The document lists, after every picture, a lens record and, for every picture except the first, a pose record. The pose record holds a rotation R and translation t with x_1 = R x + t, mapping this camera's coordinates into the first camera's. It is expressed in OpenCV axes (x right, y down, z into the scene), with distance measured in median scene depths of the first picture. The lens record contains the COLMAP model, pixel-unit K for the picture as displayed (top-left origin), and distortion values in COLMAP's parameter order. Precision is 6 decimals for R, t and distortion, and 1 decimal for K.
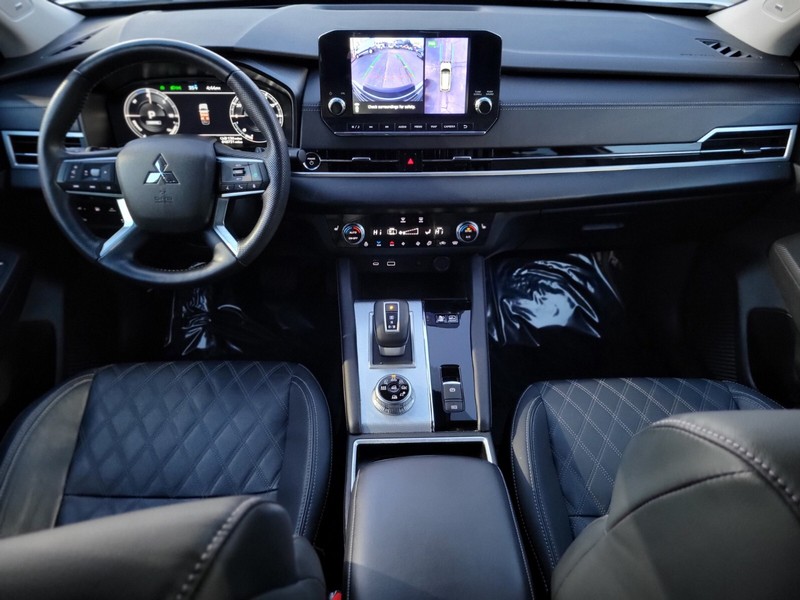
lens RADIAL K [[592.6, 0, 407.7], [0, 592.6, 292.4], [0, 0, 1]] dist [0.039290, -0.010852]
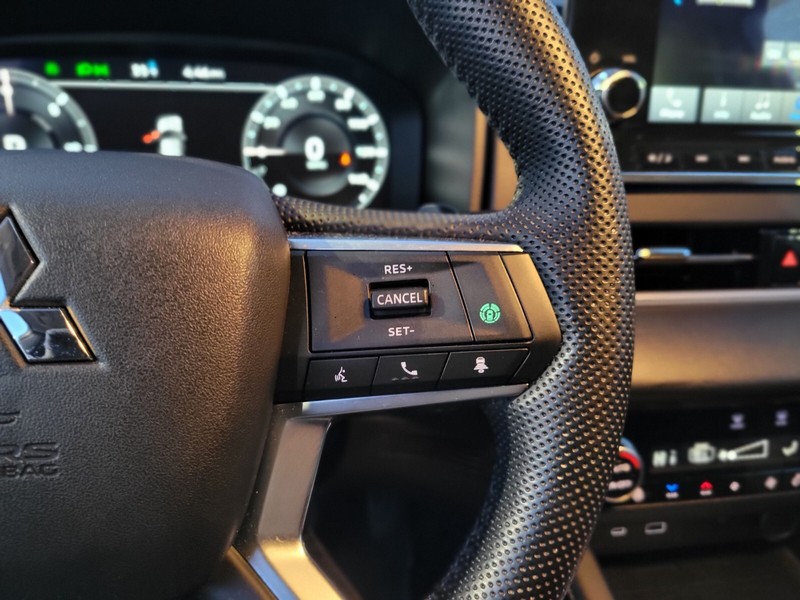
lens RADIAL K [[608.0, 0, 390.5], [0, 608.0, 293.7], [0, 0, 1]] dist [0.046551, -0.031383]
pose [[0.992936, -0.022442, 0.116507, -0.259963], [0.046624, 0.976760, -0.209204, -0.131457], [-0.109104, 0.213158, 0.970907, 0.659971]]
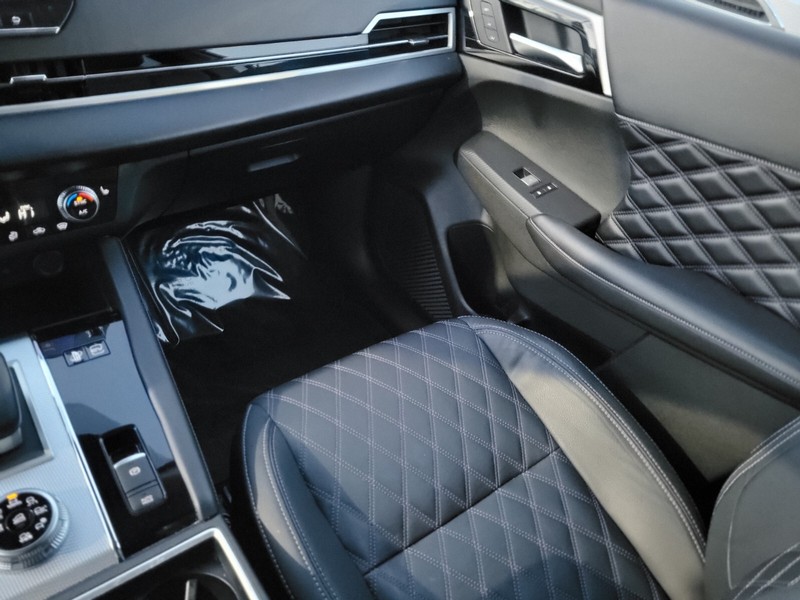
lens RADIAL K [[608.0, 0, 397.6], [0, 608.0, 293.6], [0, 0, 1]] dist [0.046551, -0.031383]
pose [[0.819424, -0.273282, 0.503846, 0.026332], [0.233795, 0.961932, 0.141516, -0.027221], [-0.523339, 0.001835, 0.852122, 0.297326]]
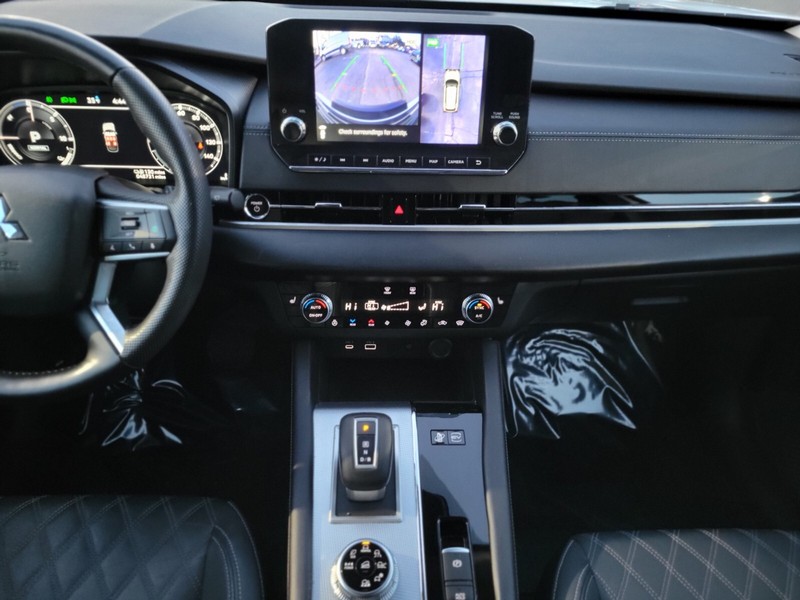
lens RADIAL K [[608.0, 0, 408.7], [0, 608.0, 295.5], [0, 0, 1]] dist [0.046551, -0.031383]
pose [[0.999710, 0.017685, 0.016346, 0.006058], [-0.016676, 0.998065, -0.059905, -0.074246], [-0.017374, 0.059615, 0.998070, 0.279442]]
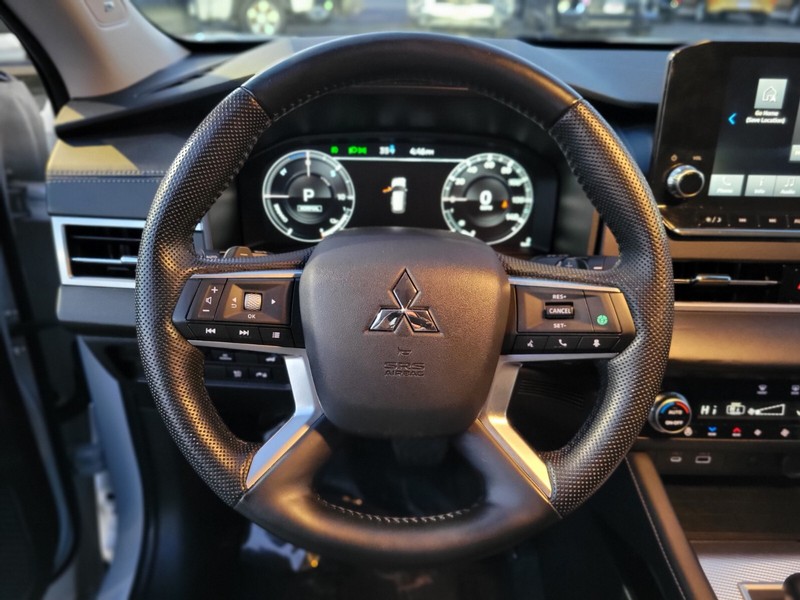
lens RADIAL K [[608.0, 0, 406.3], [0, 608.0, 289.1], [0, 0, 1]] dist [0.046551, -0.031383]
pose [[0.999730, 0.022429, -0.006006, -0.333406], [-0.023118, 0.985585, -0.167596, -0.112925], [0.002161, 0.167690, 0.985837, 0.443668]]
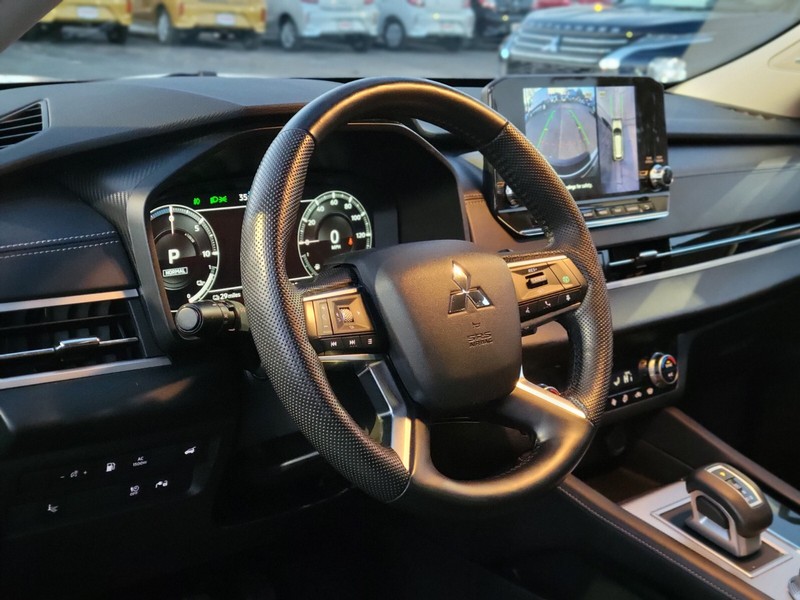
lens RADIAL K [[1208.5, 0, 404.3], [0, 1208.5, 298.1], [0, 0, 1]] dist [0.090804, 0.000000]
pose [[0.750238, -0.125599, 0.649129, -0.952535], [0.358380, 0.902301, -0.239617, 0.041418], [-0.555614, 0.412404, 0.721952, 0.193391]]
